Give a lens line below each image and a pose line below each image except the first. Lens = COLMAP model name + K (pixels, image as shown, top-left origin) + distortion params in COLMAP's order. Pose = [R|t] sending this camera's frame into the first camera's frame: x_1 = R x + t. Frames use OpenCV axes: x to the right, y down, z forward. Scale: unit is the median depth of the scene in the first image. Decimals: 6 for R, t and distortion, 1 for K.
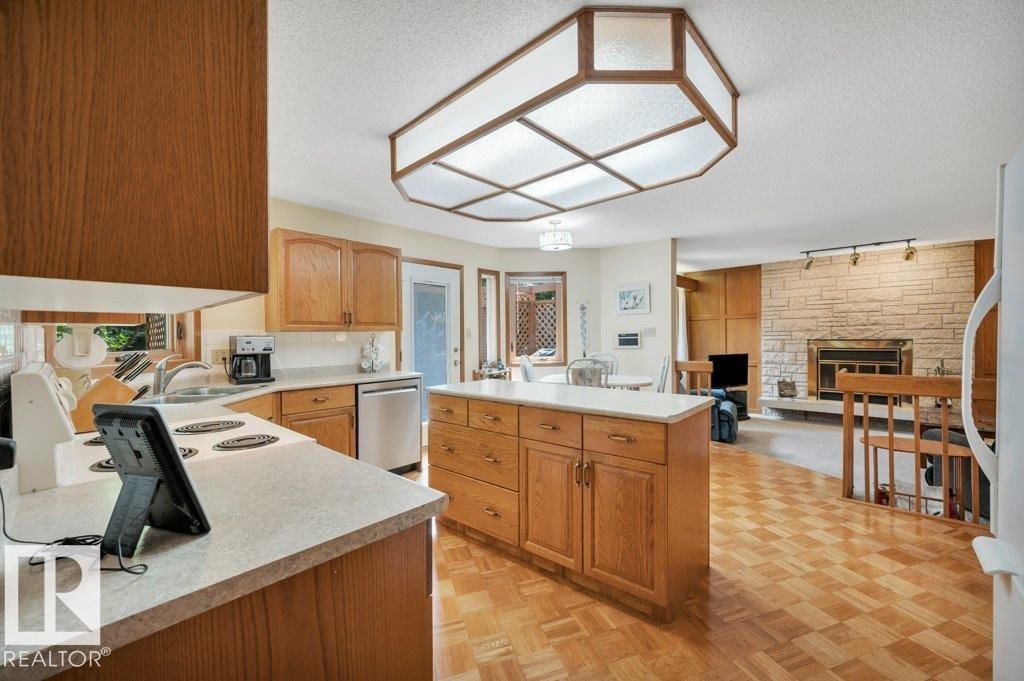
lens RADIAL K [[411.9, 0, 514.0], [0, 411.9, 340.8], [0, 0, 1]] dist [-0.000771, -0.000680]
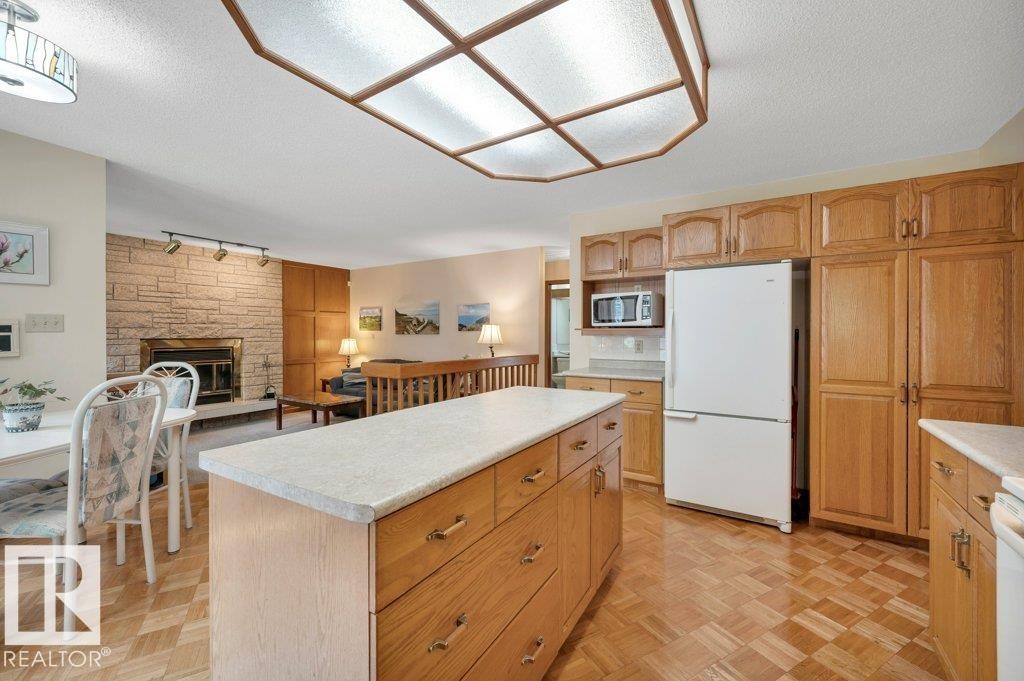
lens RADIAL K [[411.9, 0, 518.3], [0, 411.9, 336.0], [0, 0, 1]] dist [-0.000771, -0.000680]
pose [[-0.165176, 0.003528, 0.986258, -0.221599], [0.010448, 0.999944, -0.001827, 0.001127], [-0.986209, 0.010002, -0.165204, 0.440315]]
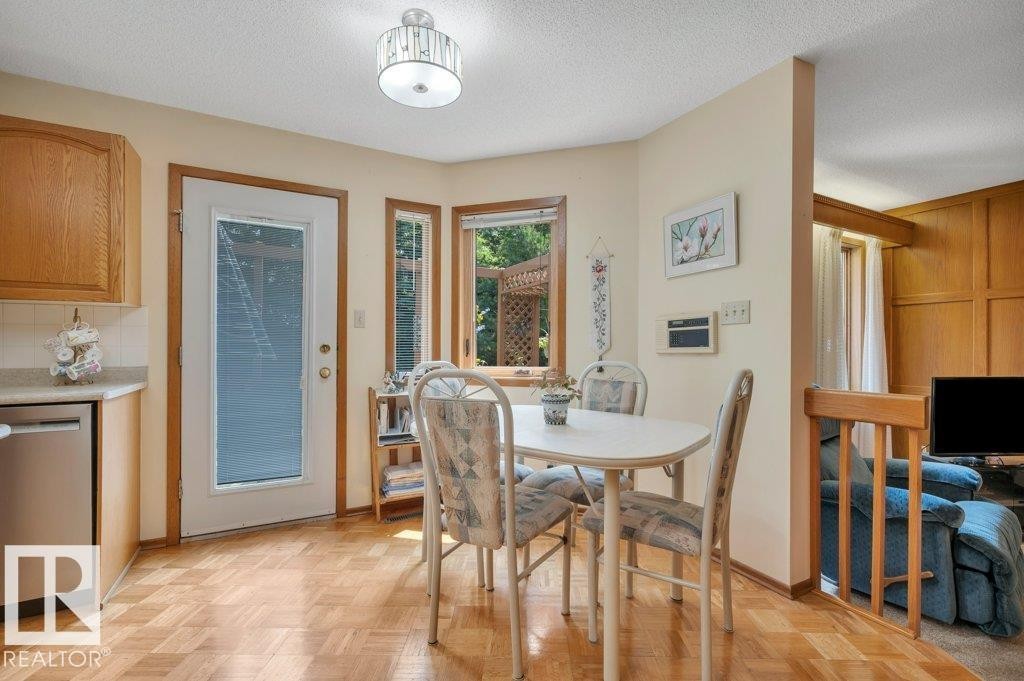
lens RADIAL K [[446.4, 0, 514.7], [0, 446.4, 345.1], [0, 0, 1]] dist [-0.006900, 0.000853]
pose [[0.939477, 0.013785, -0.342335, 0.236019], [-0.018390, 0.999779, -0.010209, 0.015607], [0.342119, 0.015887, 0.939522, 0.445551]]
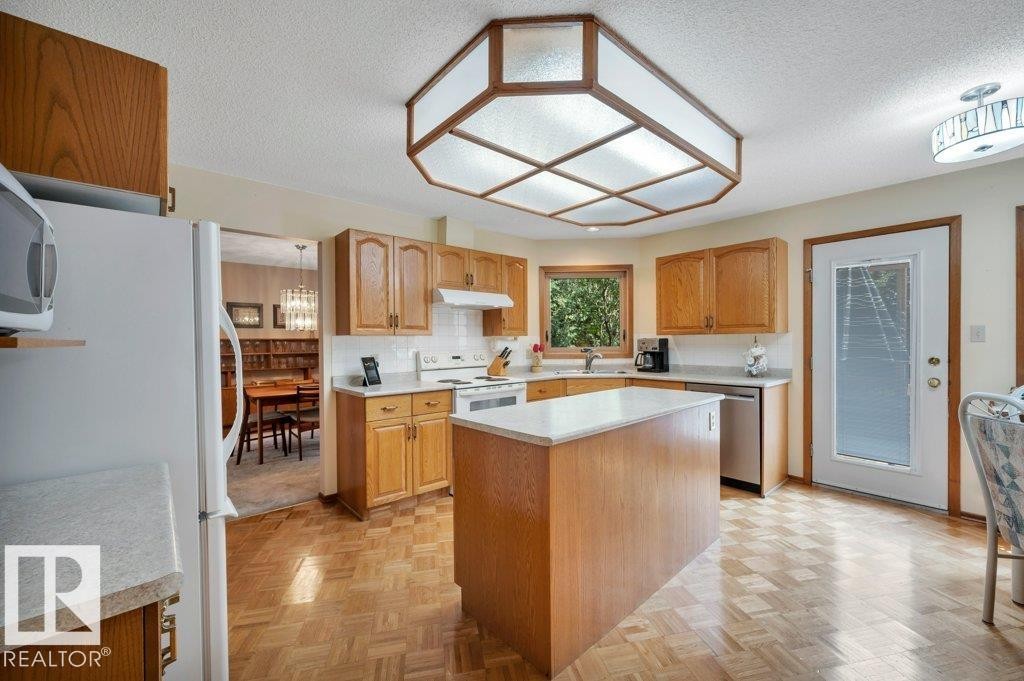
lens RADIAL K [[411.9, 0, 524.9], [0, 411.9, 344.0], [0, 0, 1]] dist [-0.000771, -0.000680]
pose [[-0.105528, 0.022355, -0.994165, 0.429642], [-0.004749, 0.999725, 0.022984, -0.011774], [0.994405, 0.007147, -0.105393, 0.382699]]
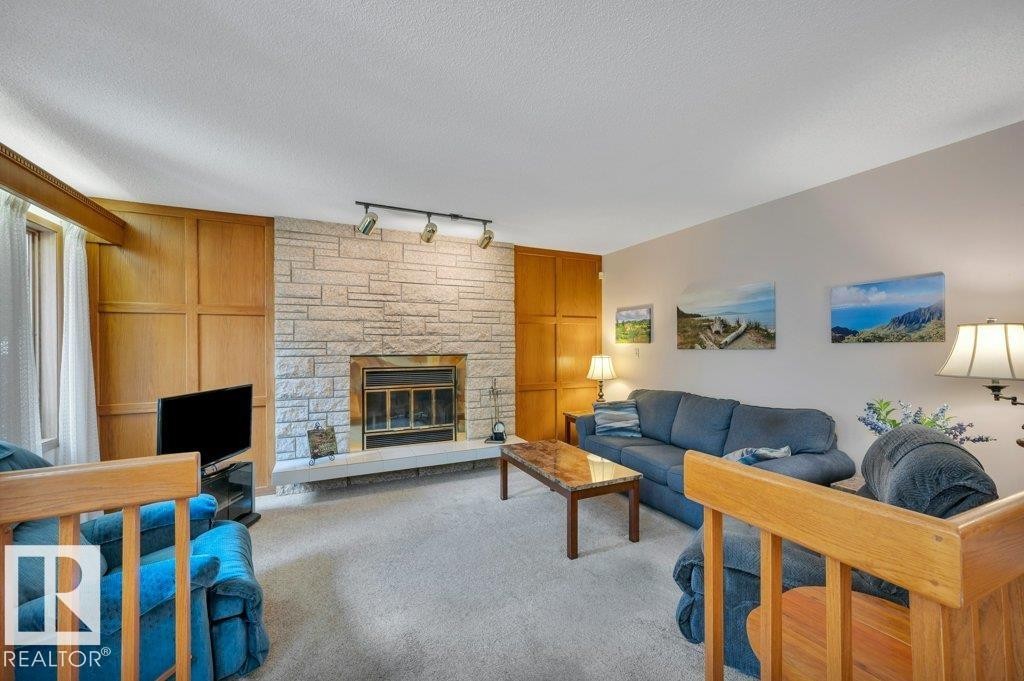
lens RADIAL K [[411.9, 0, 522.8], [0, 411.9, 345.5], [0, 0, 1]] dist [-0.000771, -0.000680]
pose [[0.374487, 0.009914, 0.927179, 0.256990], [0.007378, 0.999879, -0.013671, -0.008080], [-0.927203, 0.011961, 0.374369, 0.574887]]
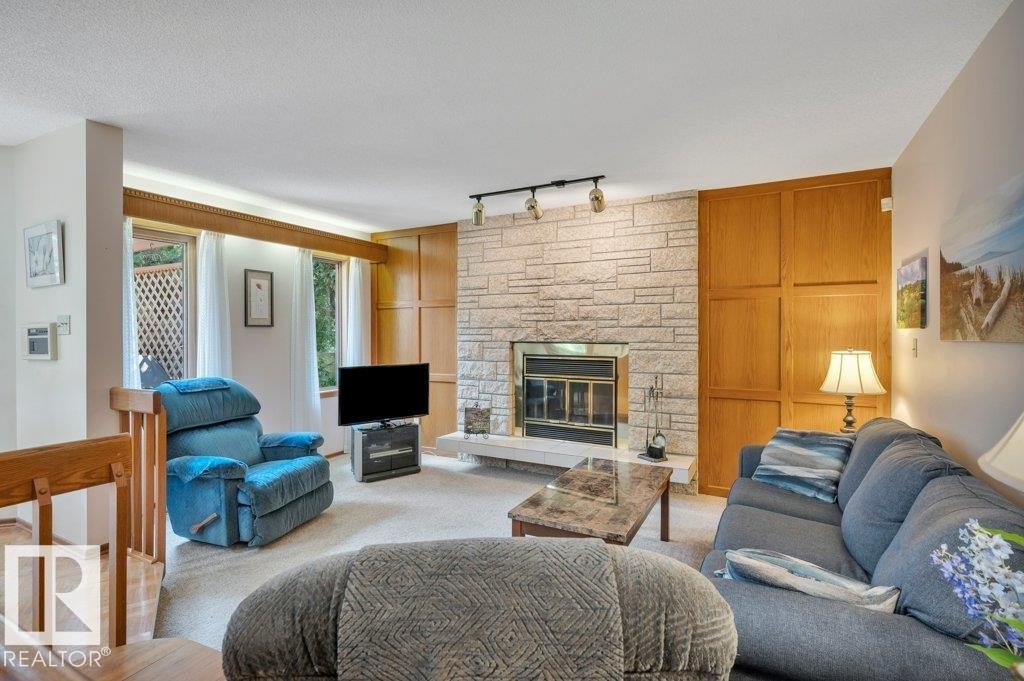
lens RADIAL K [[482.5, 0, 512.8], [0, 482.5, 333.5], [0, 0, 1]] dist [0.002986, 0.000297]
pose [[0.969378, 0.009474, 0.245390, 0.583471], [-0.007525, 0.999932, -0.008880, -0.009353], [-0.245457, 0.006762, 0.969384, 0.301714]]
